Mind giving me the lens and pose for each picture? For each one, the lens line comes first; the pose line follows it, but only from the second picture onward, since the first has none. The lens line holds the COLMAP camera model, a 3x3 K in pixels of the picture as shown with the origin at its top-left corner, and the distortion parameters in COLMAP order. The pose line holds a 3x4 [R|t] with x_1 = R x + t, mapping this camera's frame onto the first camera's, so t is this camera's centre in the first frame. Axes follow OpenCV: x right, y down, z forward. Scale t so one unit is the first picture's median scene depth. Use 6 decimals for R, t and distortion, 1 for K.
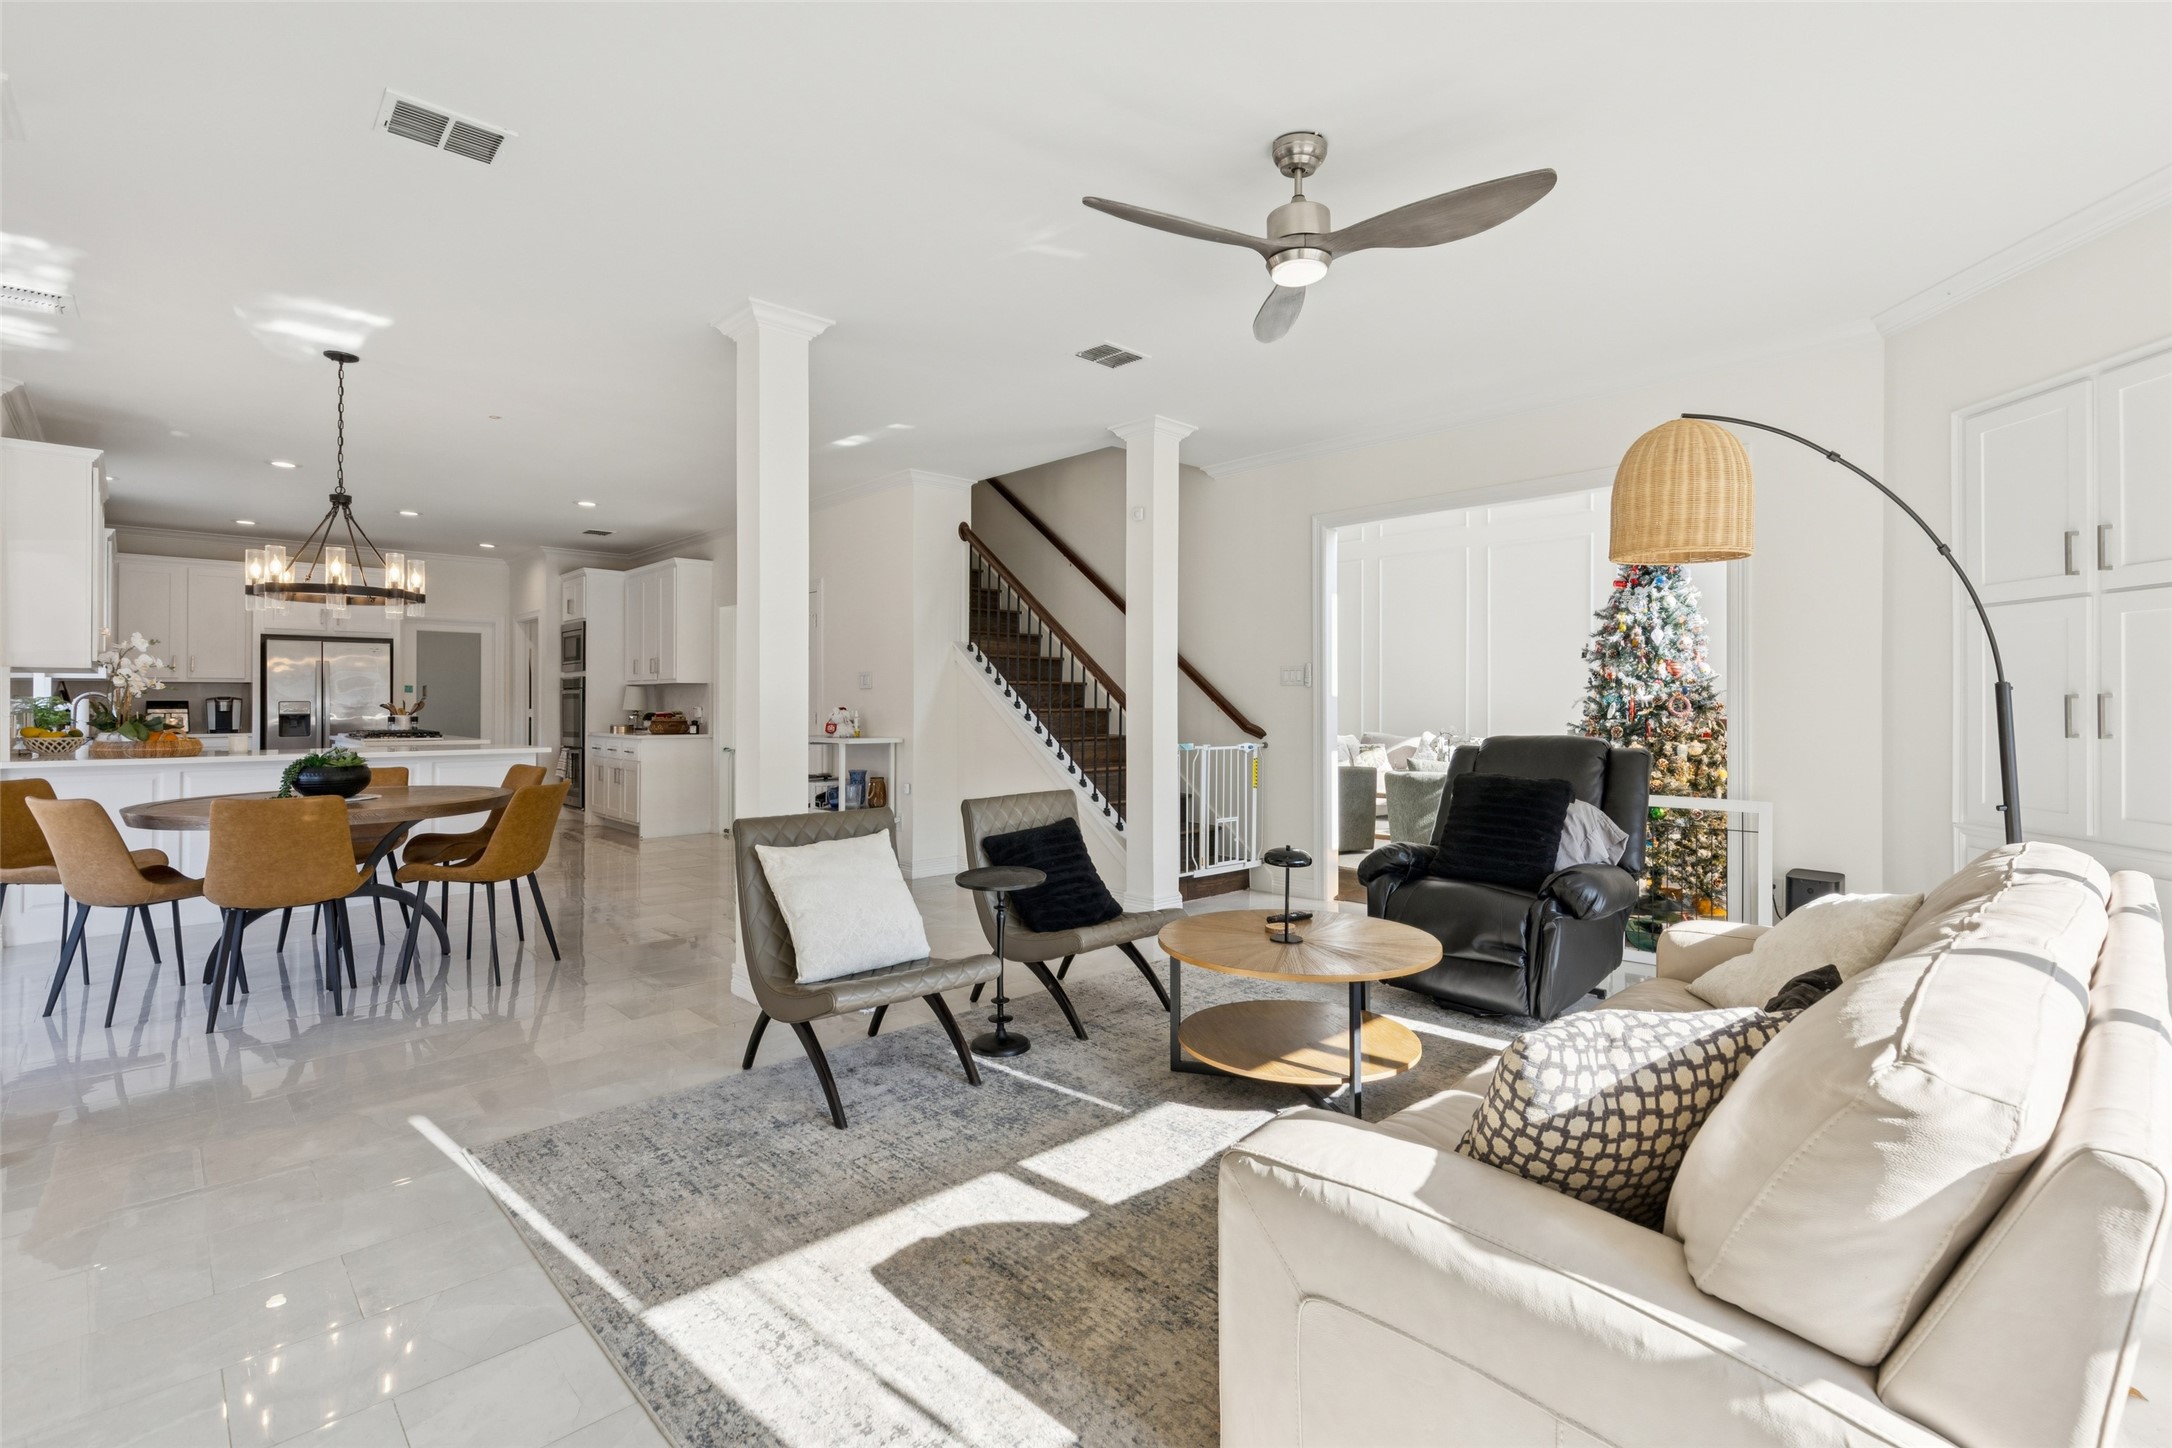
lens RADIAL K [[993.8, 0, 1087.7], [0, 993.8, 704.7], [0, 0, 1]] dist [0.005186, -0.000693]
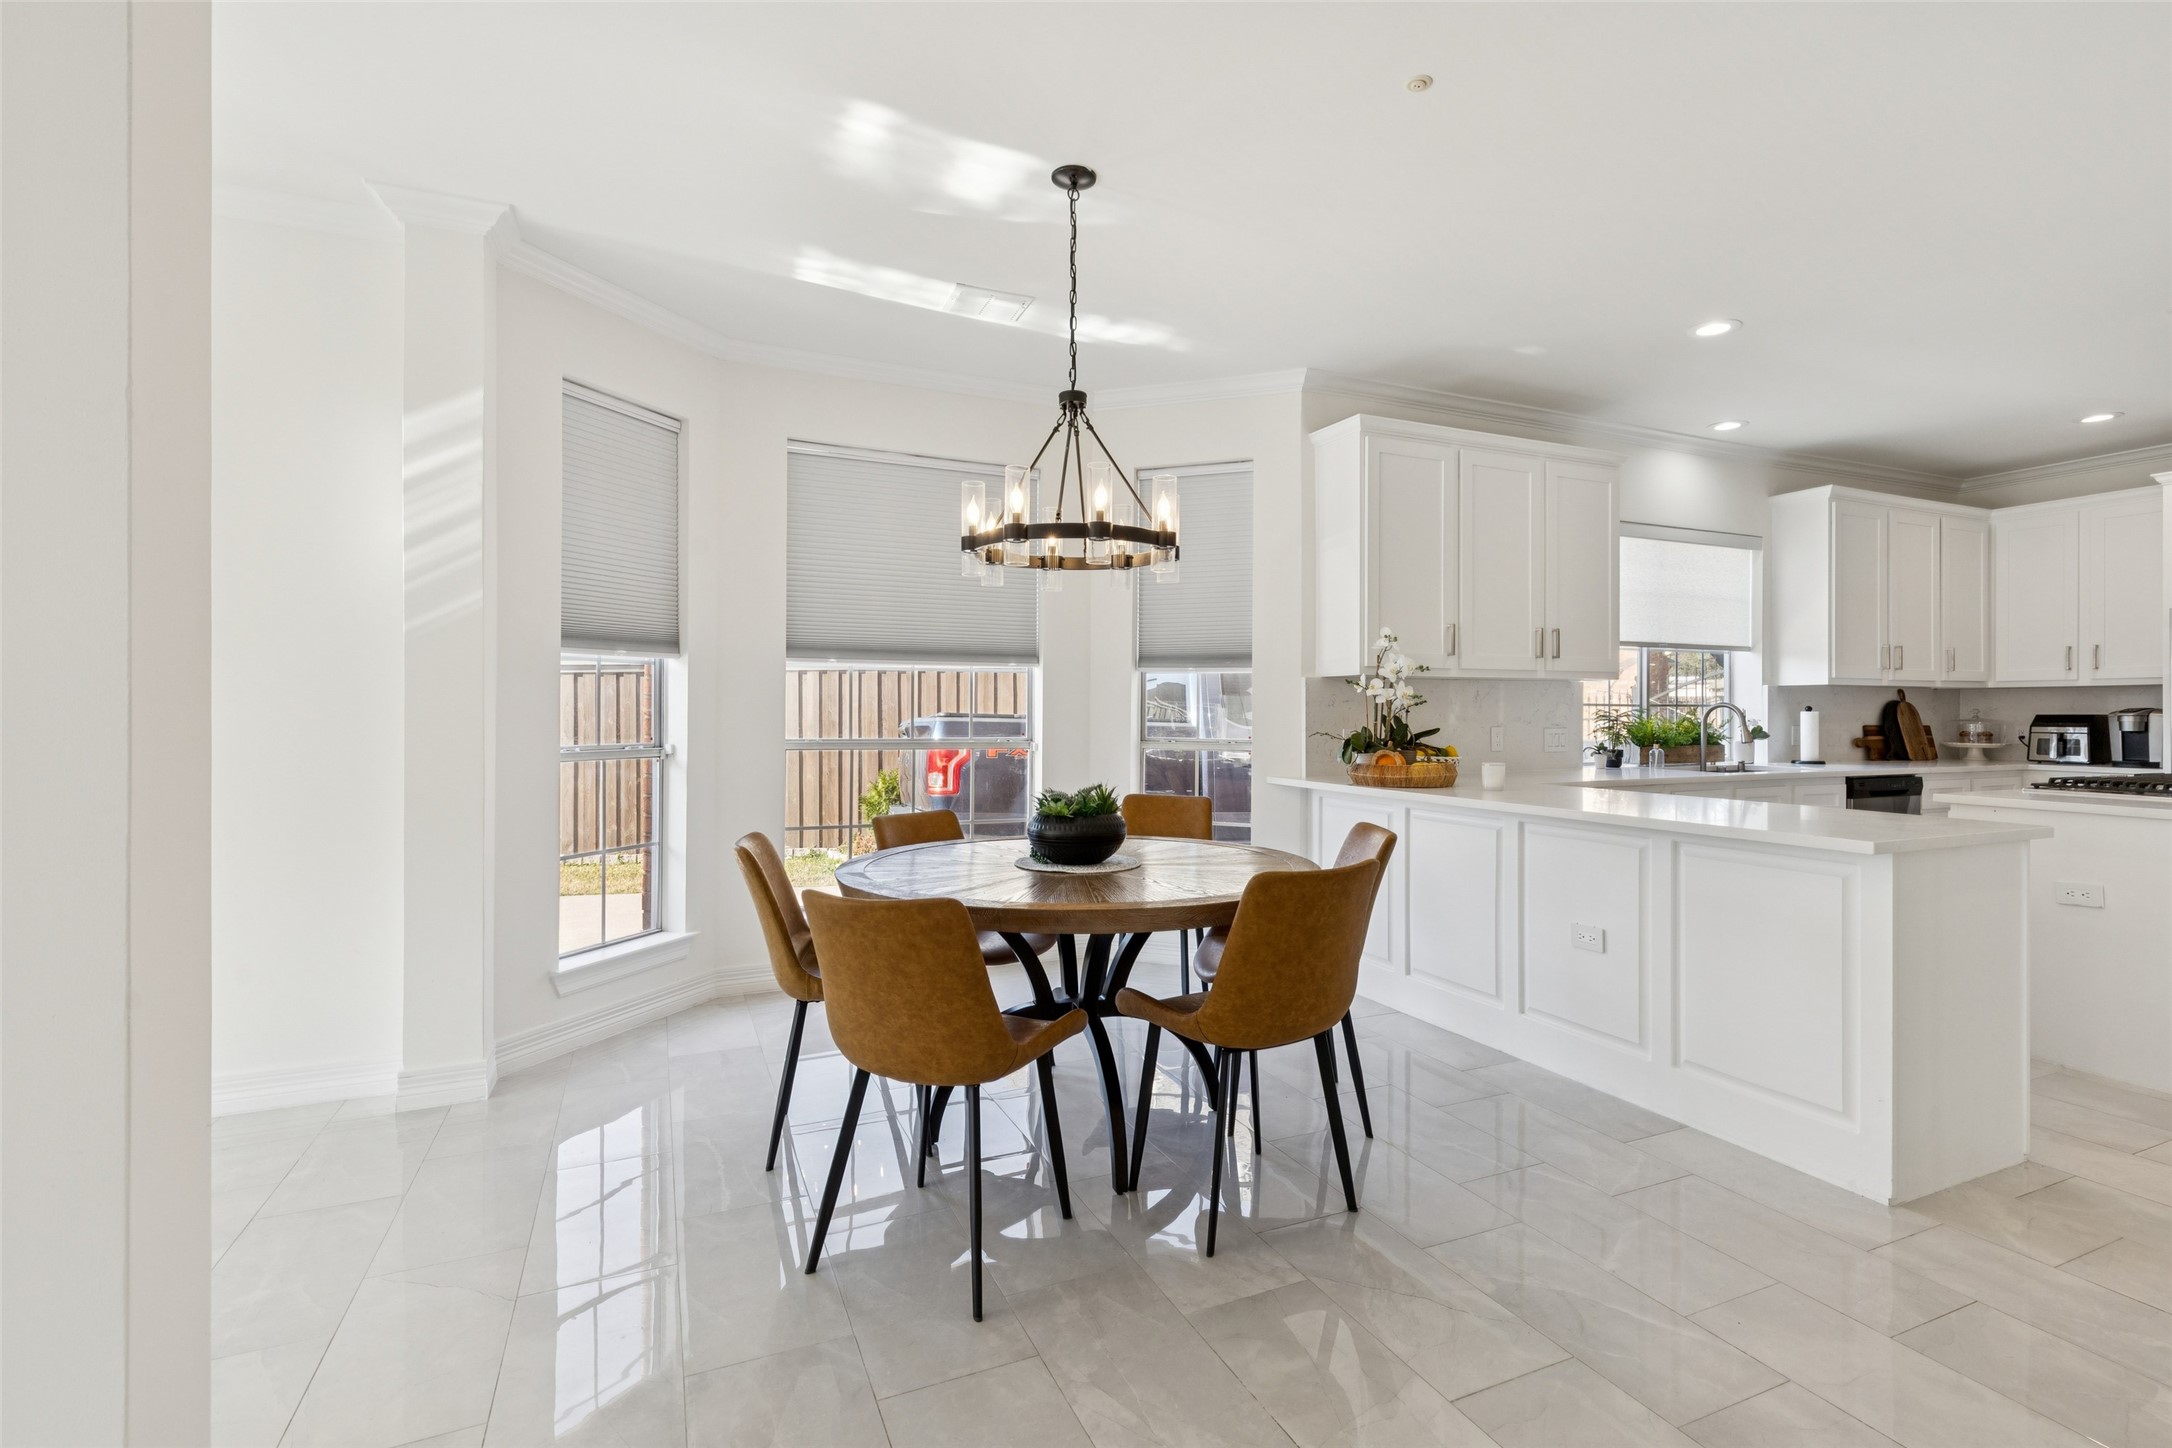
lens RADIAL K [[993.8, 0, 1094.2], [0, 993.8, 712.2], [0, 0, 1]] dist [0.005186, -0.000693]
pose [[-0.333989, -0.002794, -0.942573, -0.074768], [-0.005138, 0.999986, -0.001143, -0.001773], [0.942563, 0.004461, -0.333999, 0.611714]]
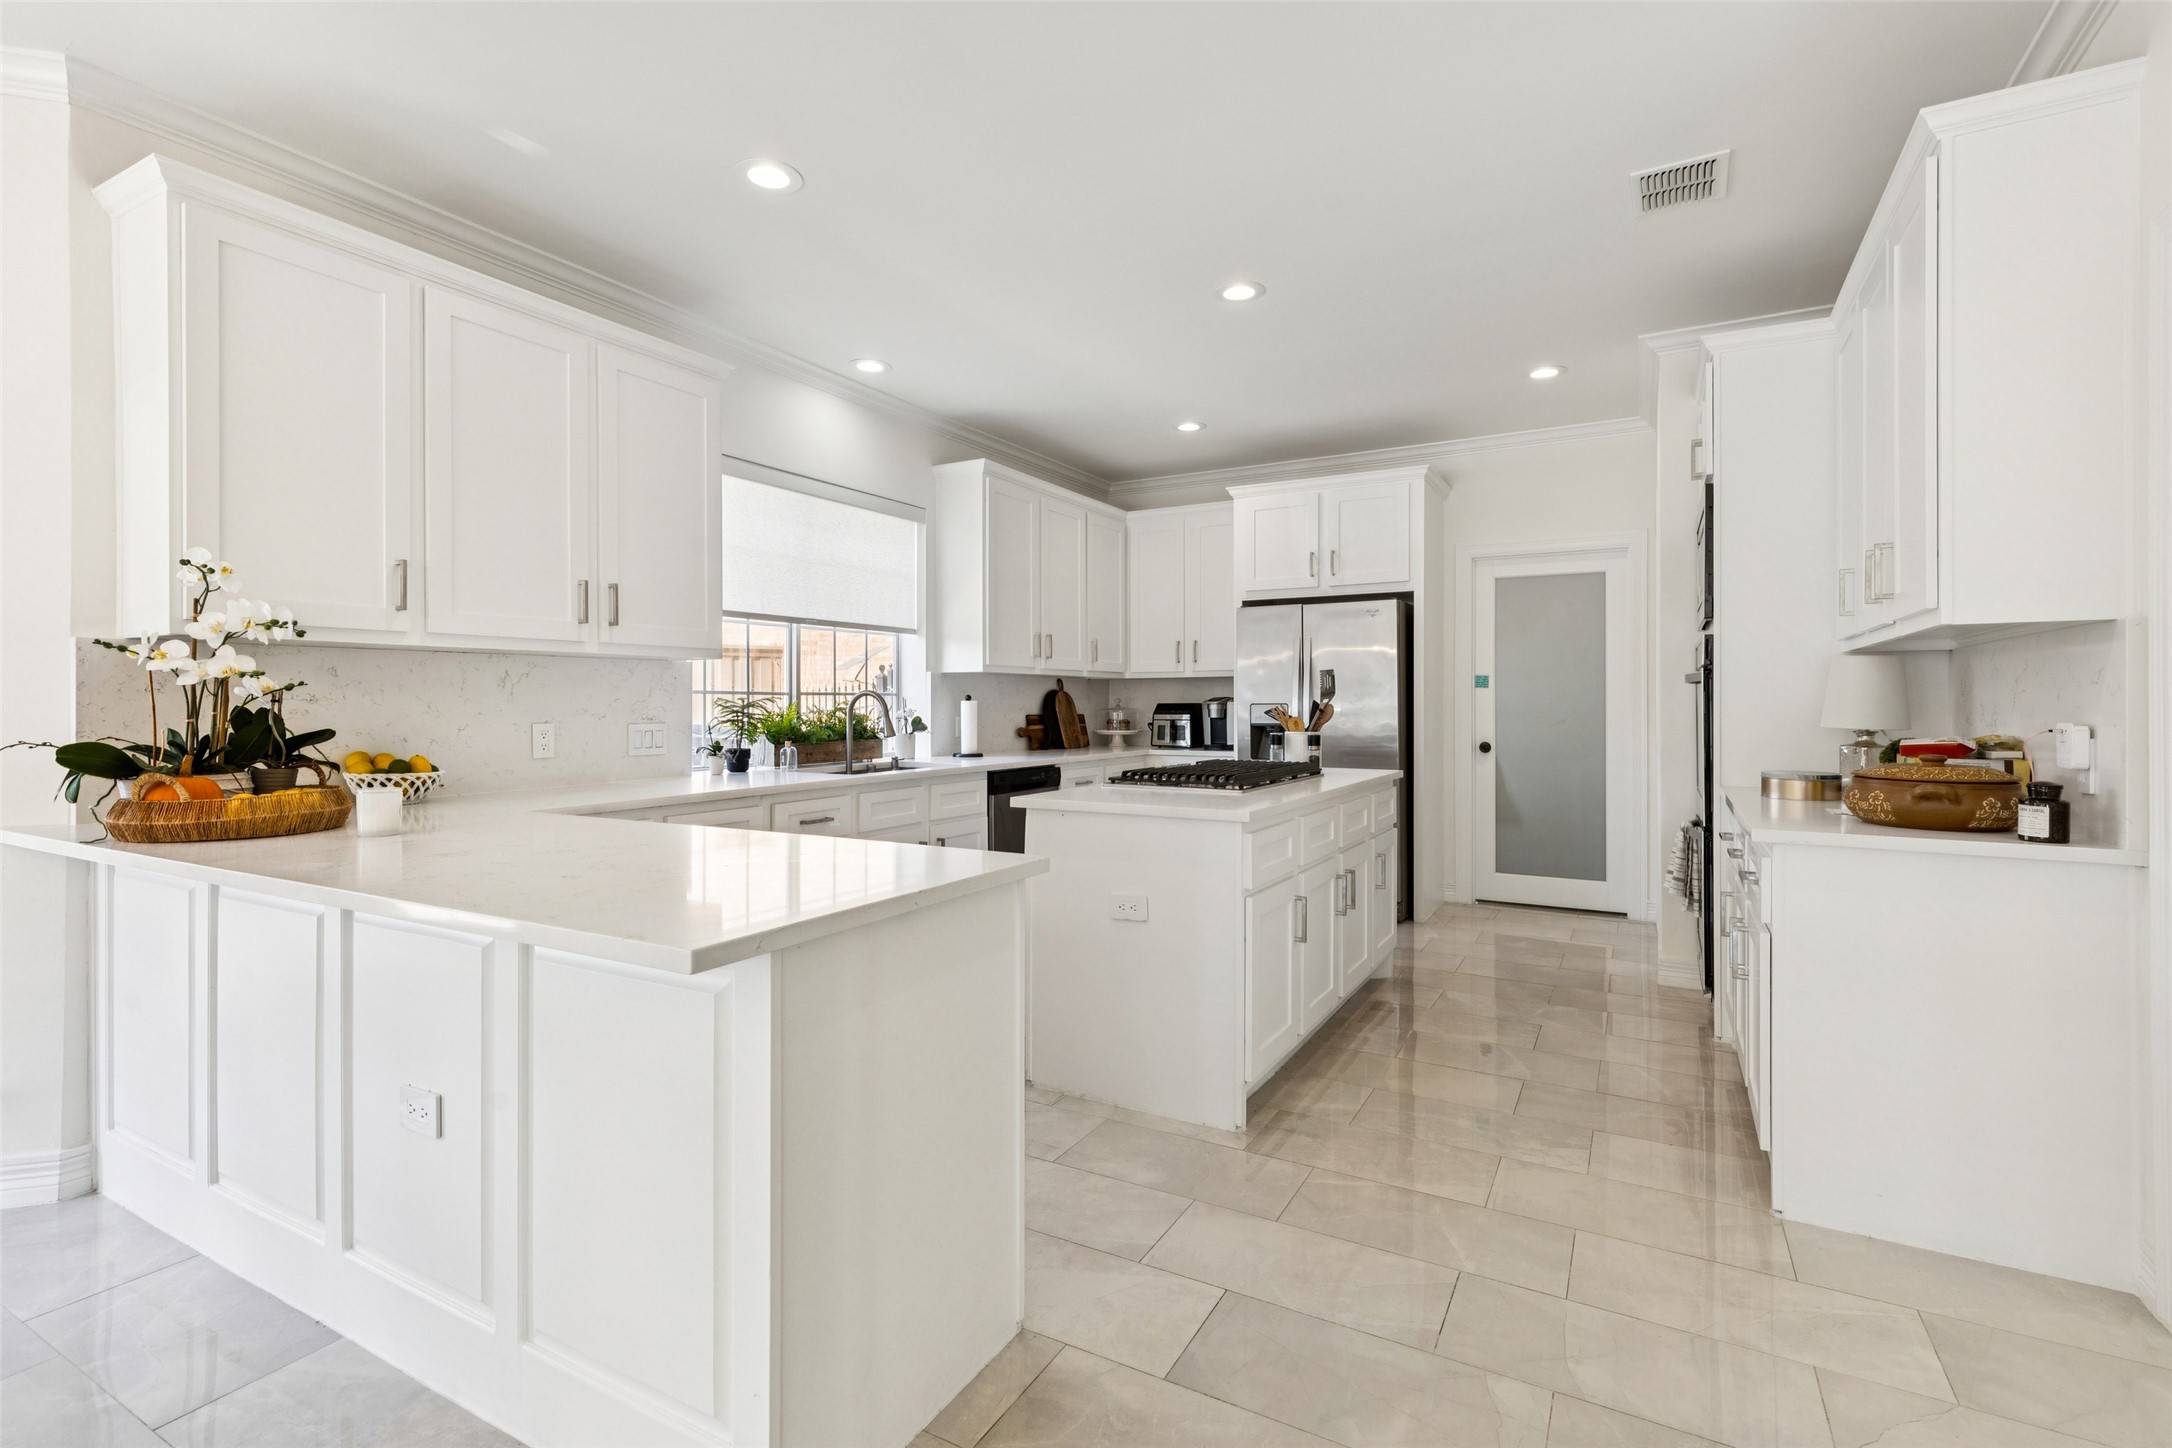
lens RADIAL K [[993.8, 0, 1099.5], [0, 993.8, 704.6], [0, 0, 1]] dist [0.005186, -0.000693]
pose [[0.301325, -0.002104, -0.953519, -0.242218], [0.000078, 0.999998, -0.002181, -0.001620], [0.953521, 0.000583, 0.301324, 0.727198]]
